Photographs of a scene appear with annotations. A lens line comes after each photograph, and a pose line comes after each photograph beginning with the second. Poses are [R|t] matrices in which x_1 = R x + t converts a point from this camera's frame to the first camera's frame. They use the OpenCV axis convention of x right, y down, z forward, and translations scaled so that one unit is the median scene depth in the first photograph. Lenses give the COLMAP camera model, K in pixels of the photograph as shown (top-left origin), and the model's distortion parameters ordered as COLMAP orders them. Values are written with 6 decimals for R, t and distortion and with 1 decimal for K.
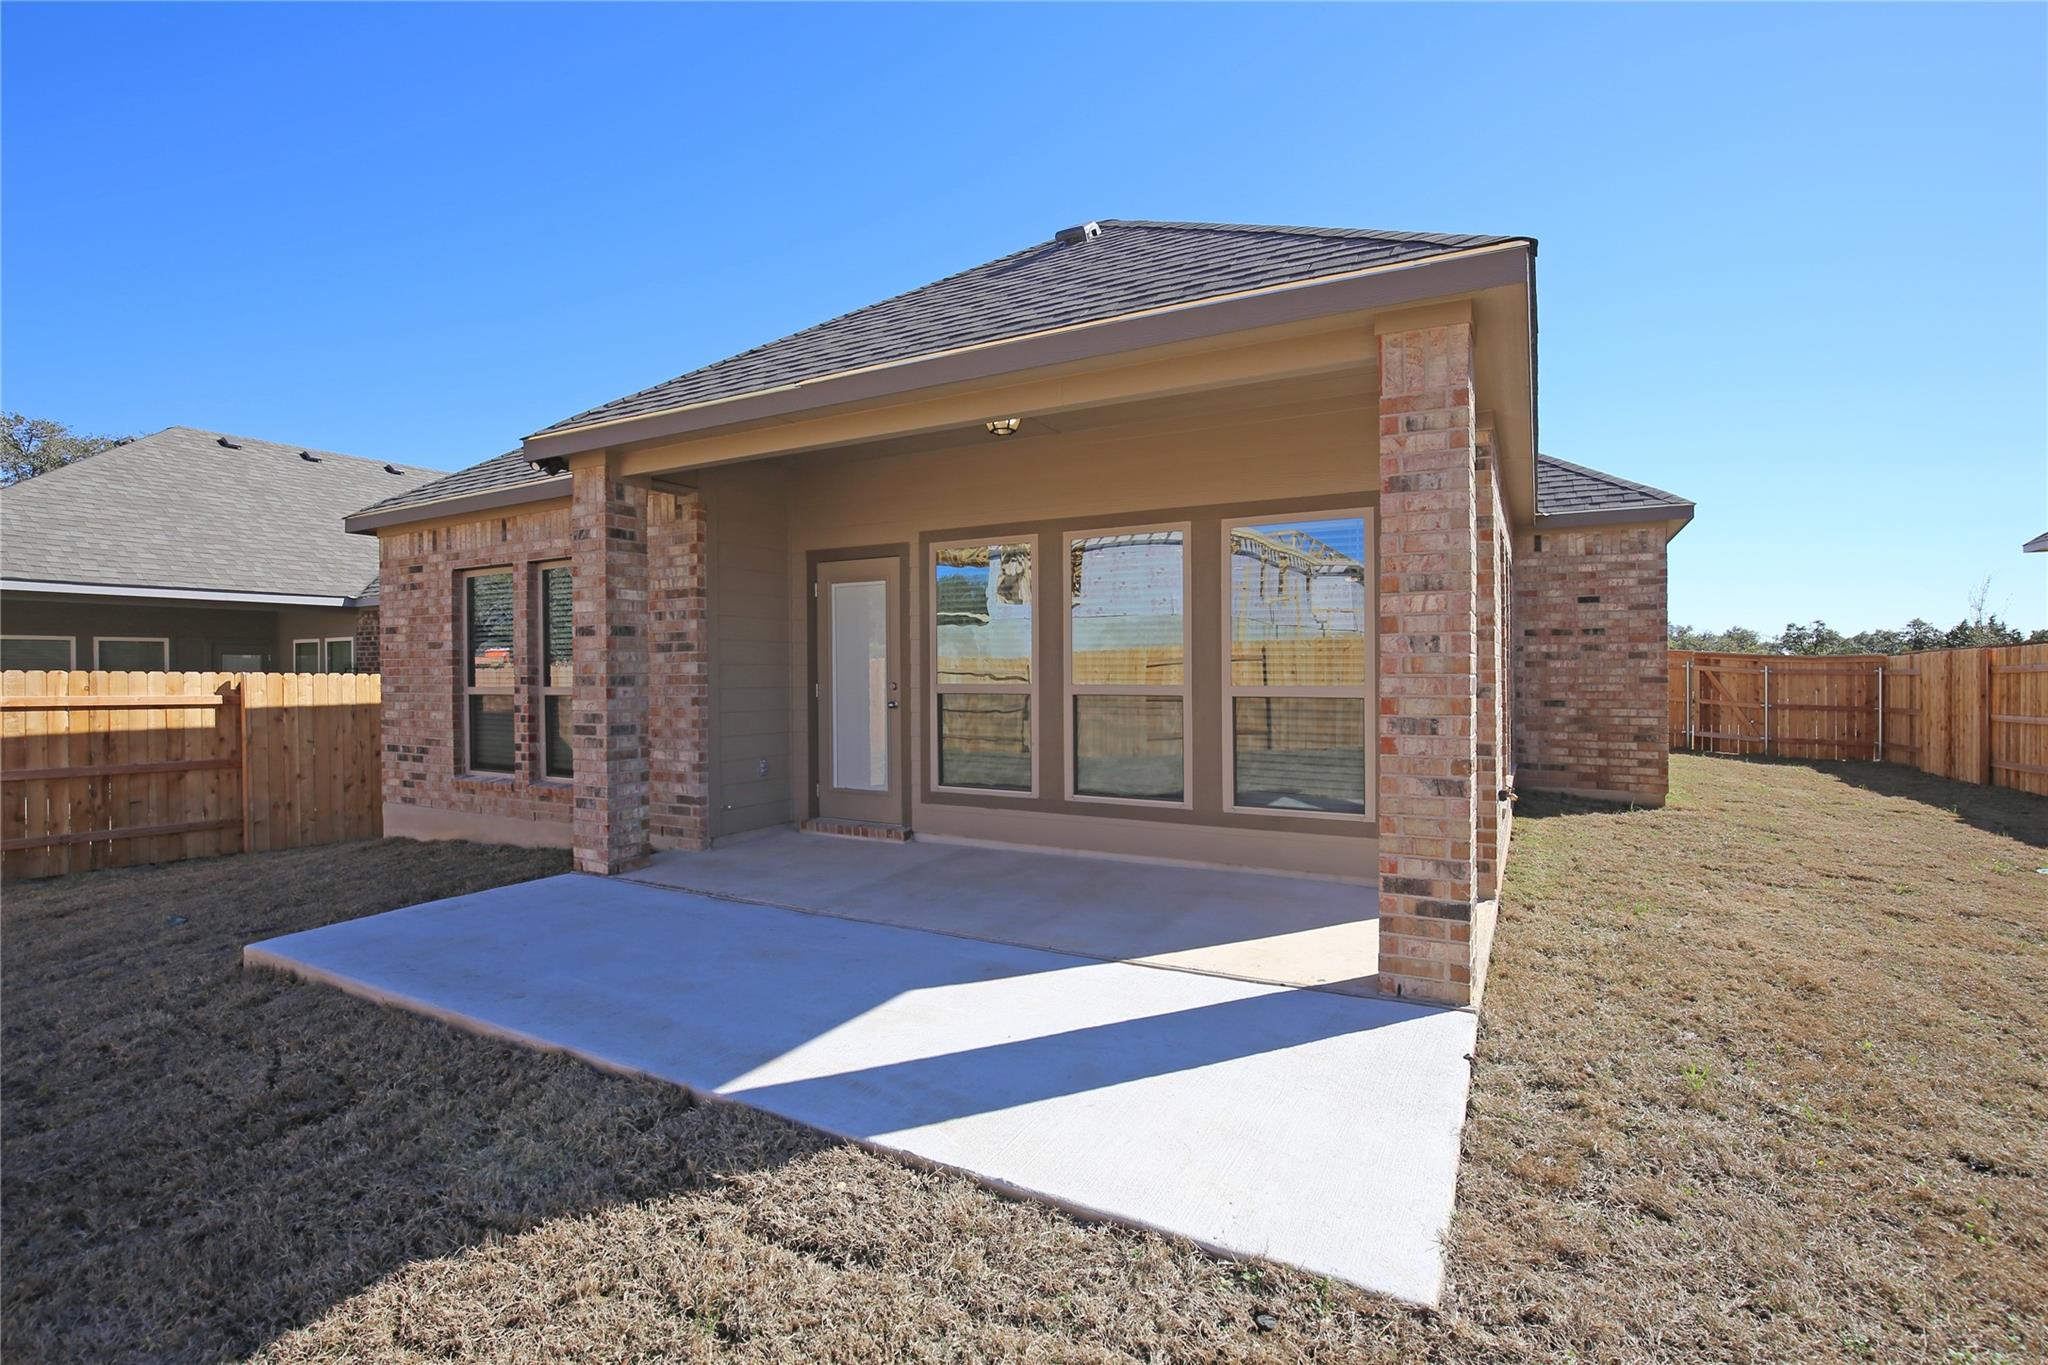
lens RADIAL K [[938.3, 0, 1019.1], [0, 938.3, 672.0], [0, 0, 1]] dist [-0.028911, 0.000362]
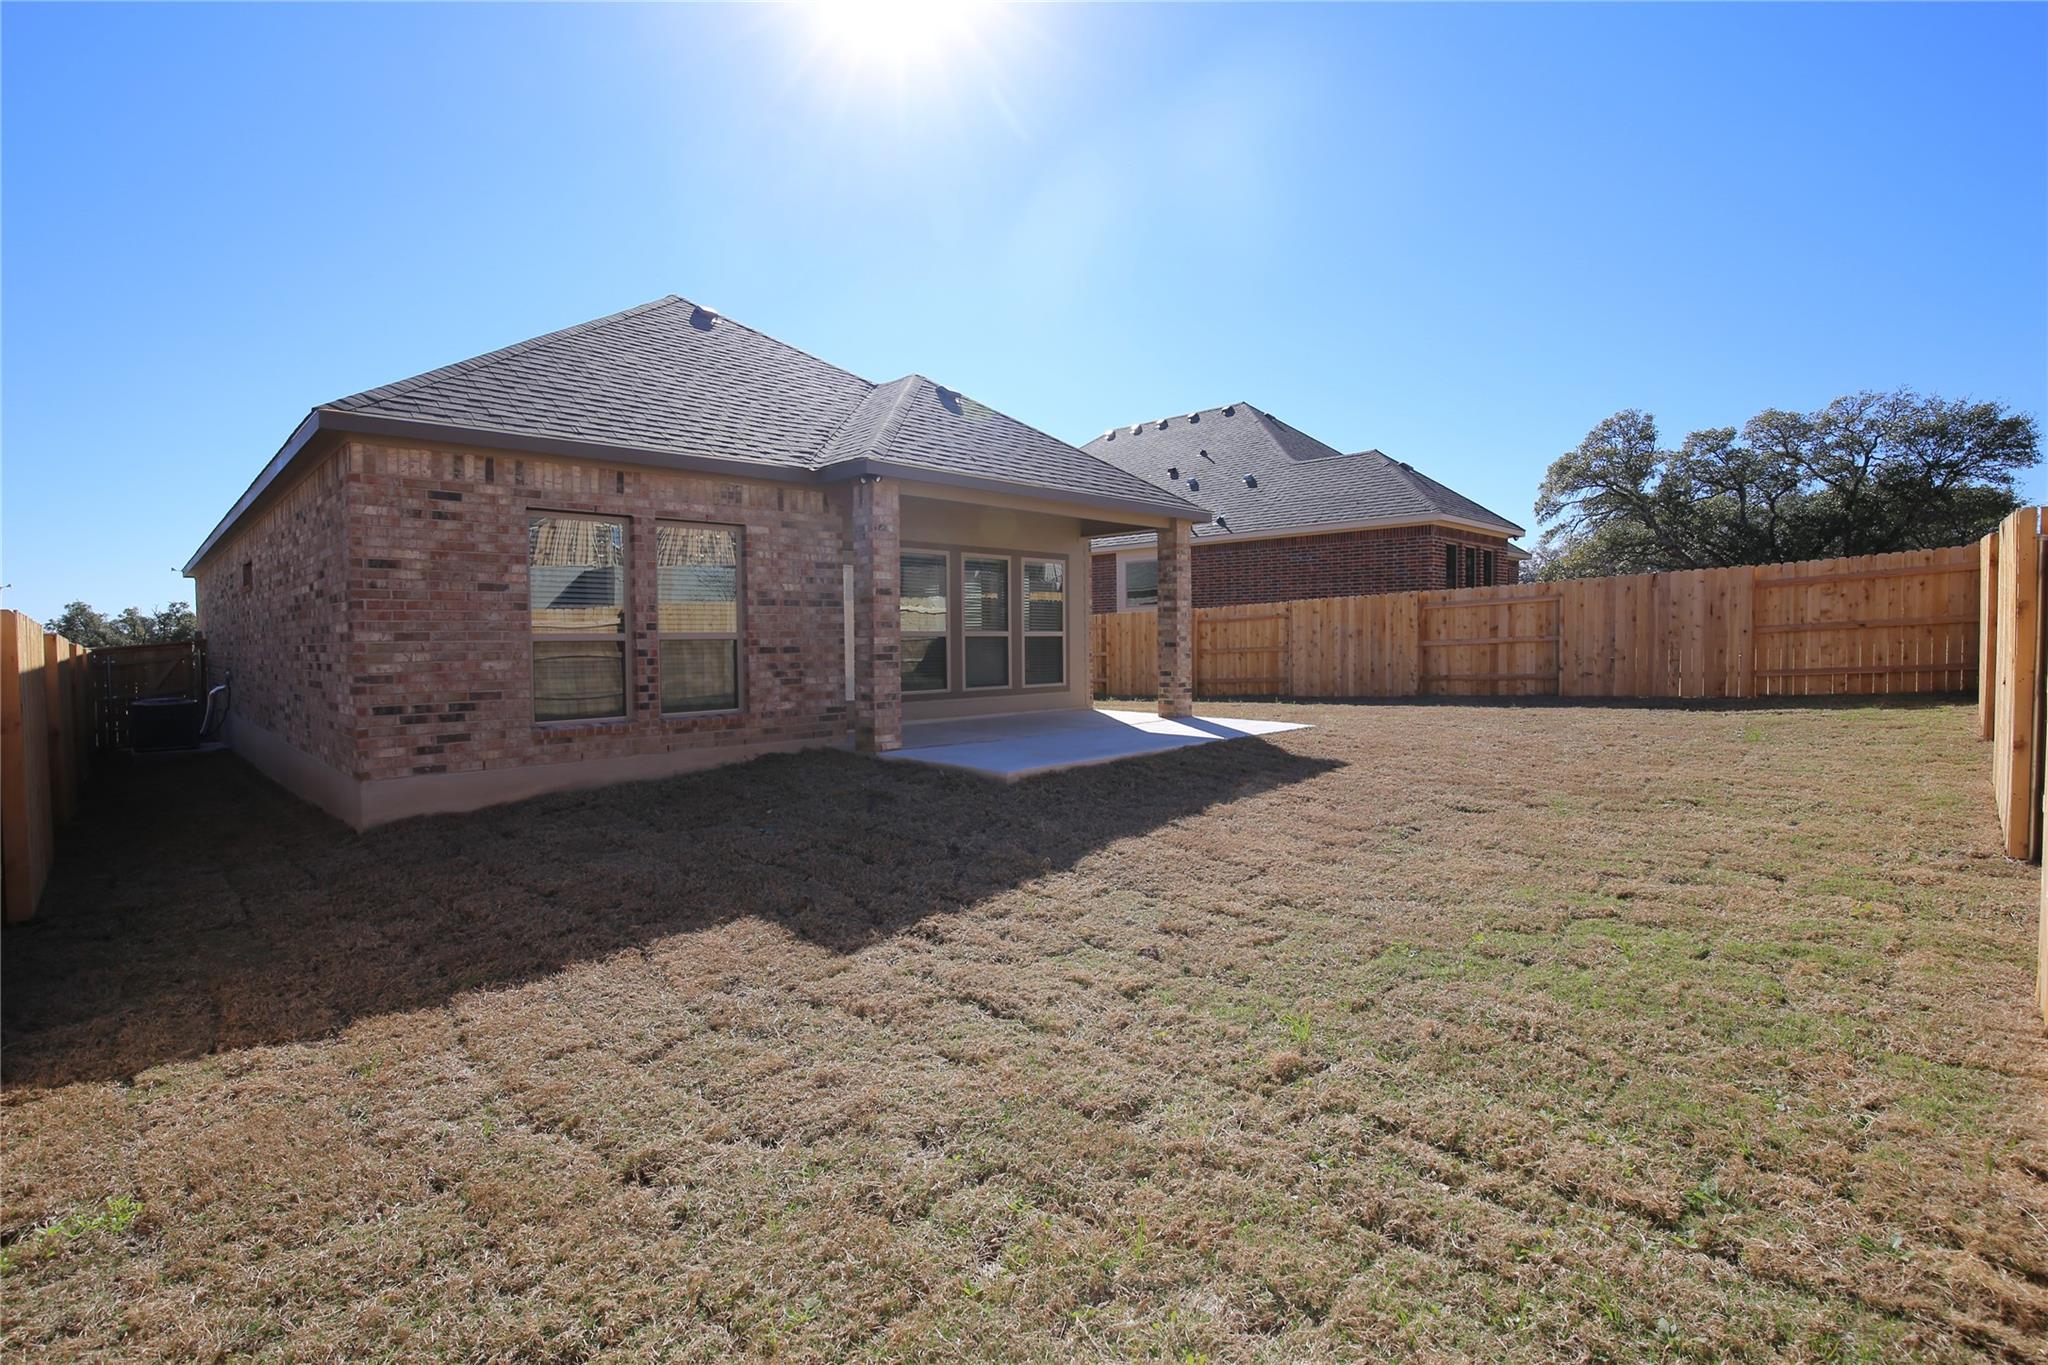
lens RADIAL K [[938.3, 0, 1019.1], [0, 938.3, 672.0], [0, 0, 1]] dist [-0.028911, 0.000362]
pose [[0.283035, -0.030286, 0.958631, -1.365313], [0.010507, 0.999539, 0.028476, 0.033325], [-0.959052, 0.002013, 0.283223, 0.260789]]
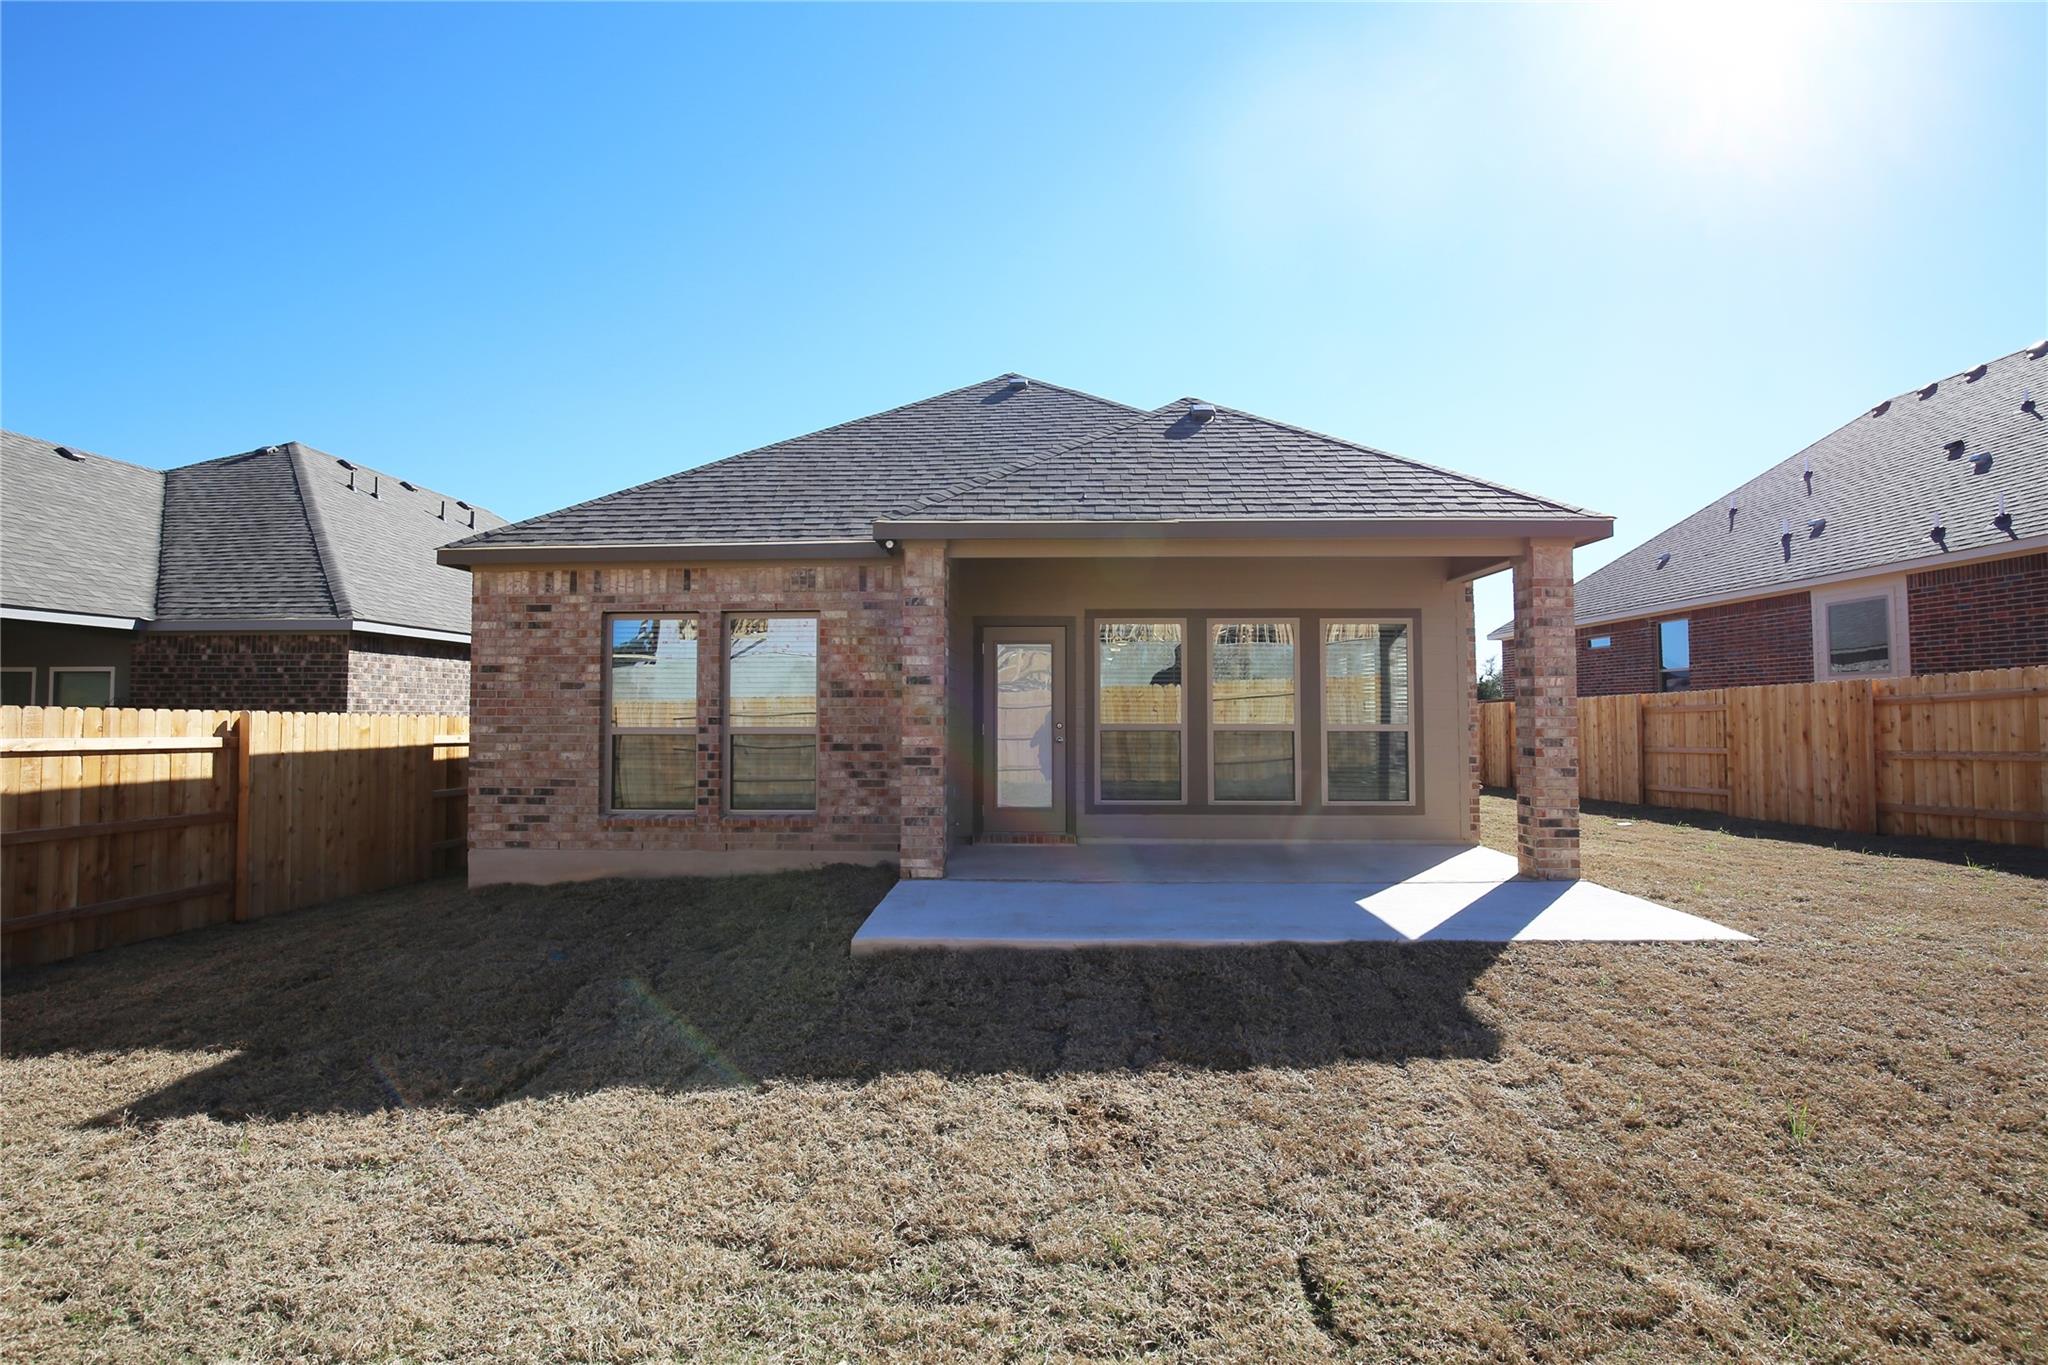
lens RADIAL K [[938.3, 0, 1019.1], [0, 938.3, 672.0], [0, 0, 1]] dist [-0.028911, 0.000362]
pose [[0.891667, 0.025081, 0.451996, -0.661754], [-0.003827, 0.998846, -0.047876, 0.002832], [-0.452675, 0.040959, 0.890734, -0.117893]]
